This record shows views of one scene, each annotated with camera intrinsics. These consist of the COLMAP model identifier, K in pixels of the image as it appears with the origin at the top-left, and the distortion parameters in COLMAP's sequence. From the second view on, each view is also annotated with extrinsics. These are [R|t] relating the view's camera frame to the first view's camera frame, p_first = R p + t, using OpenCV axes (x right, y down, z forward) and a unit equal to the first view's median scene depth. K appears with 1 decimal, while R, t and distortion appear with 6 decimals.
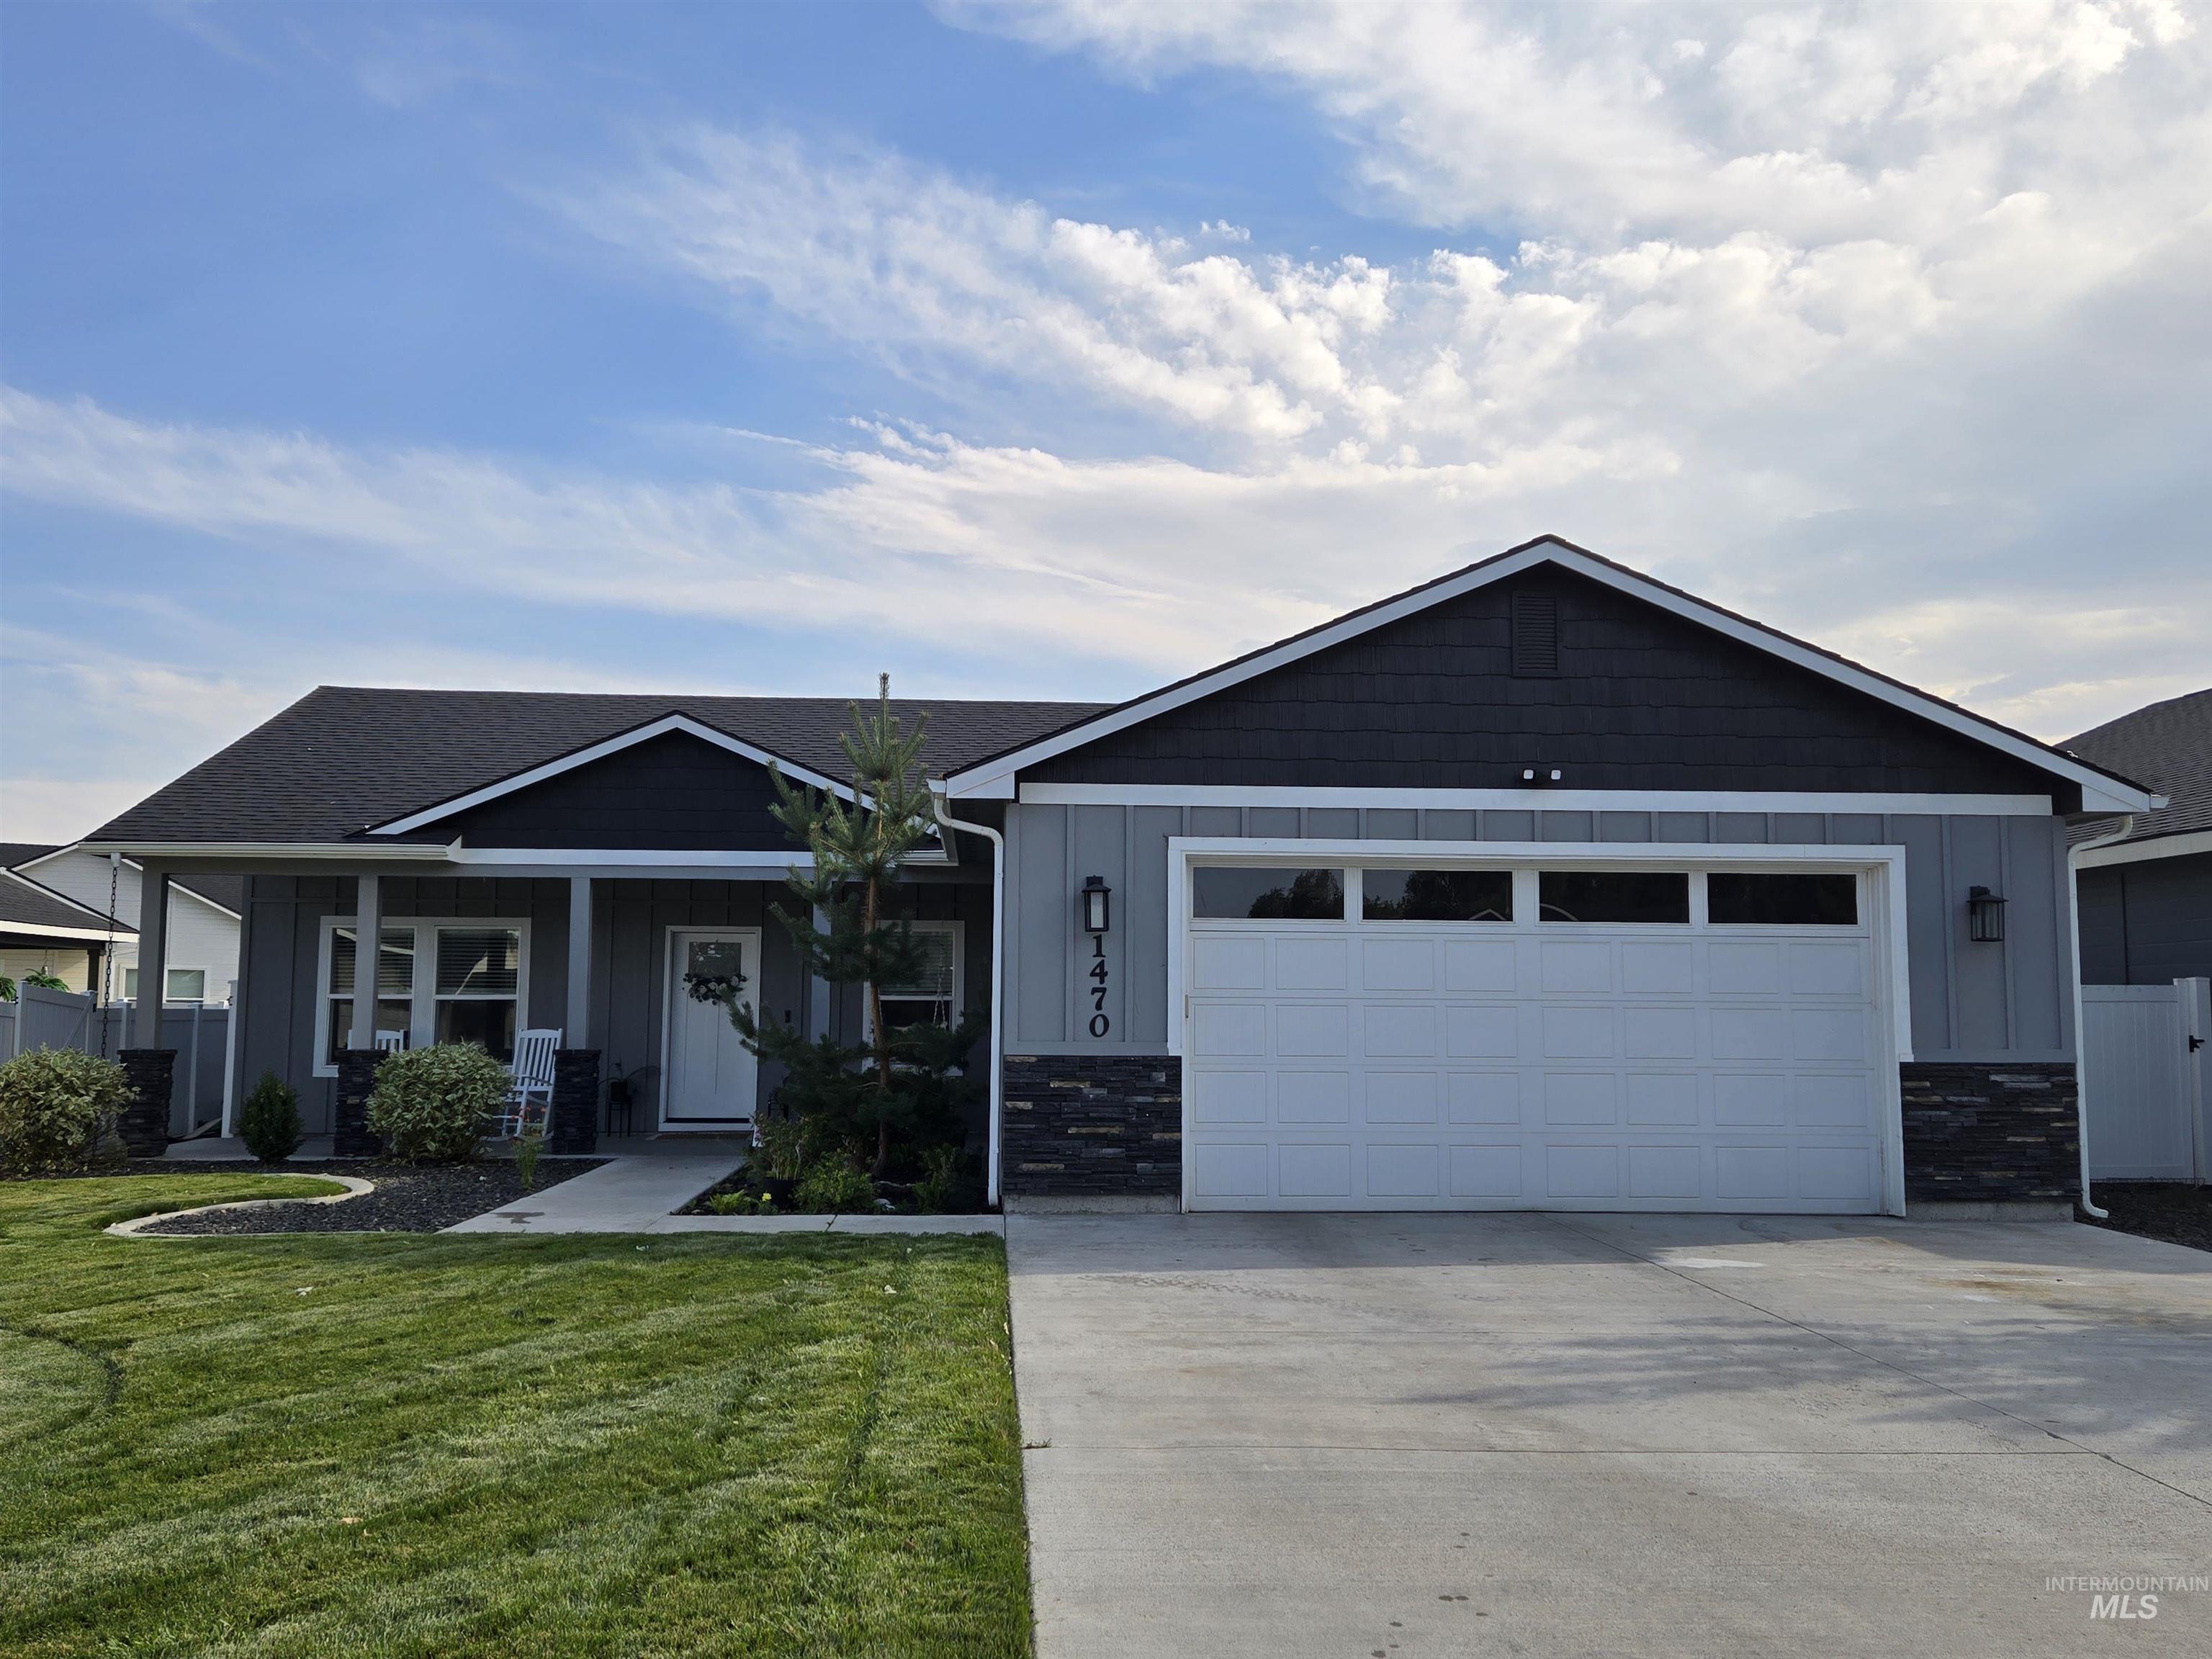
lens RADIAL K [[1927.7, 0, 1102.5], [0, 1927.7, 843.9], [0, 0, 1]] dist [0.099217, -0.114708]
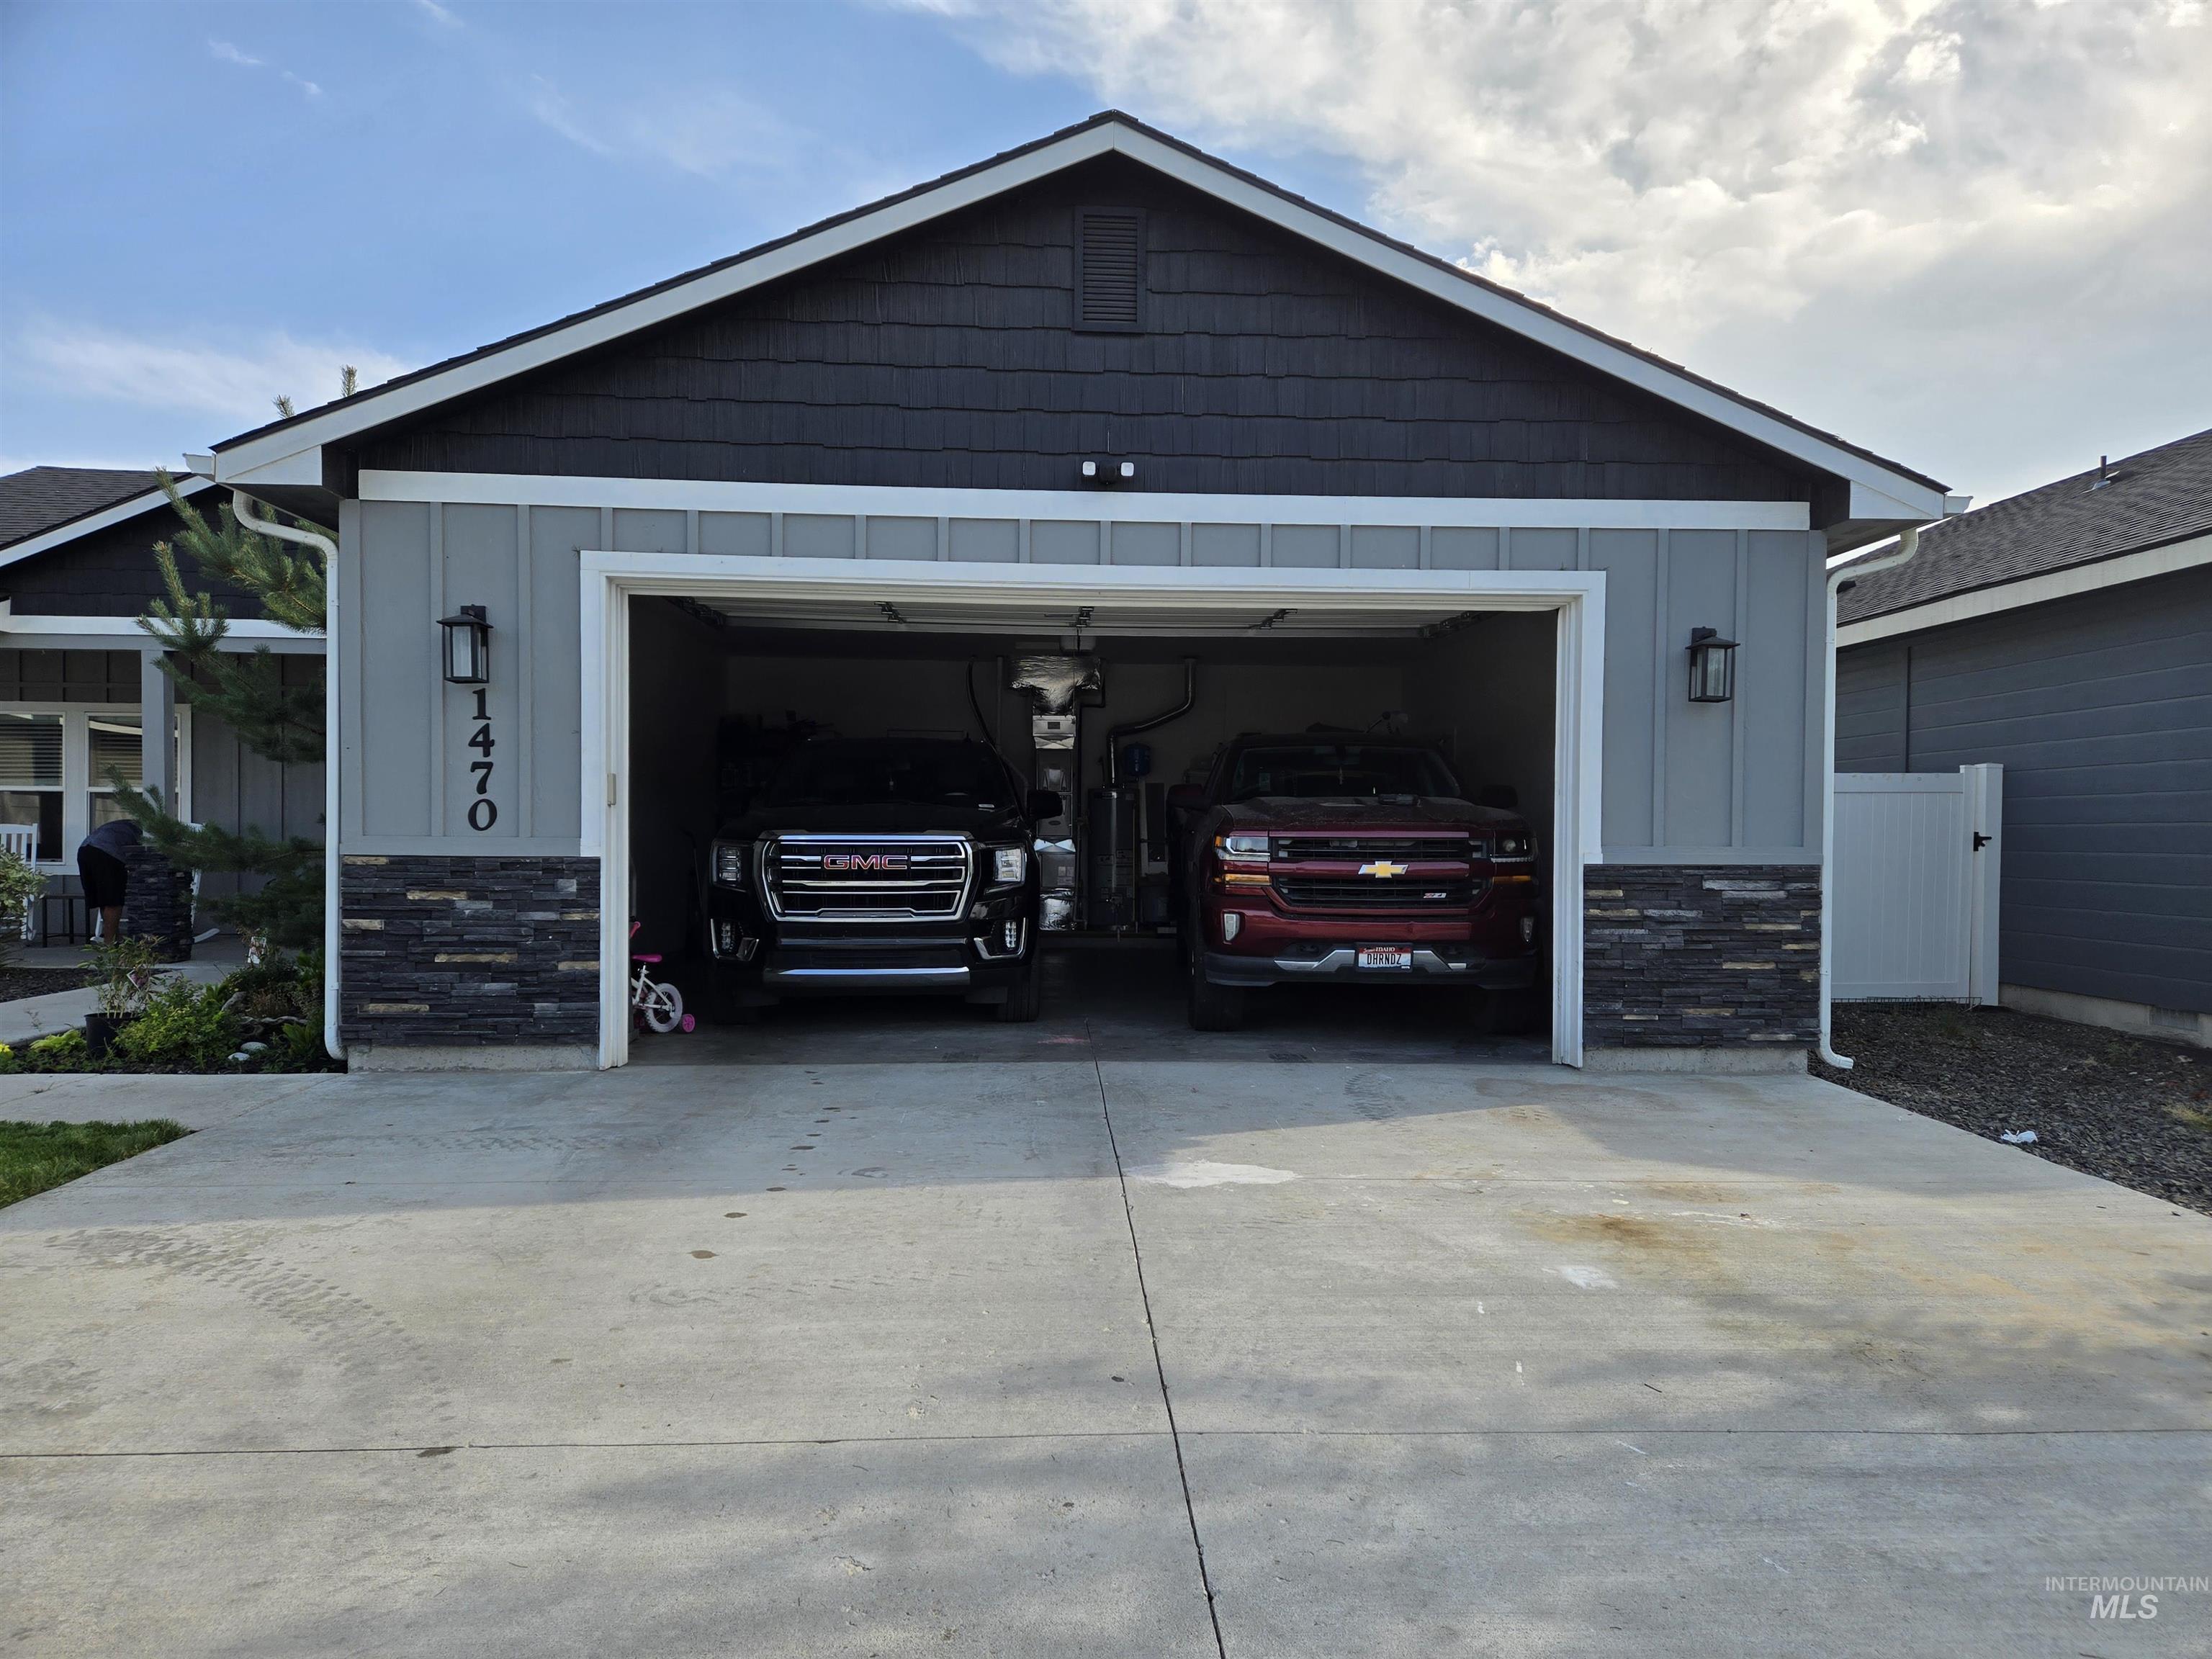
lens RADIAL K [[1529.9, 0, 1104.7], [0, 1529.9, 847.0], [0, 0, 1]] dist [0.090505, -0.088413]
pose [[0.999988, 0.003078, -0.003703, 0.227797], [-0.002676, 0.994568, 0.104052, 0.044429], [0.004003, -0.104041, 0.994565, 0.415826]]
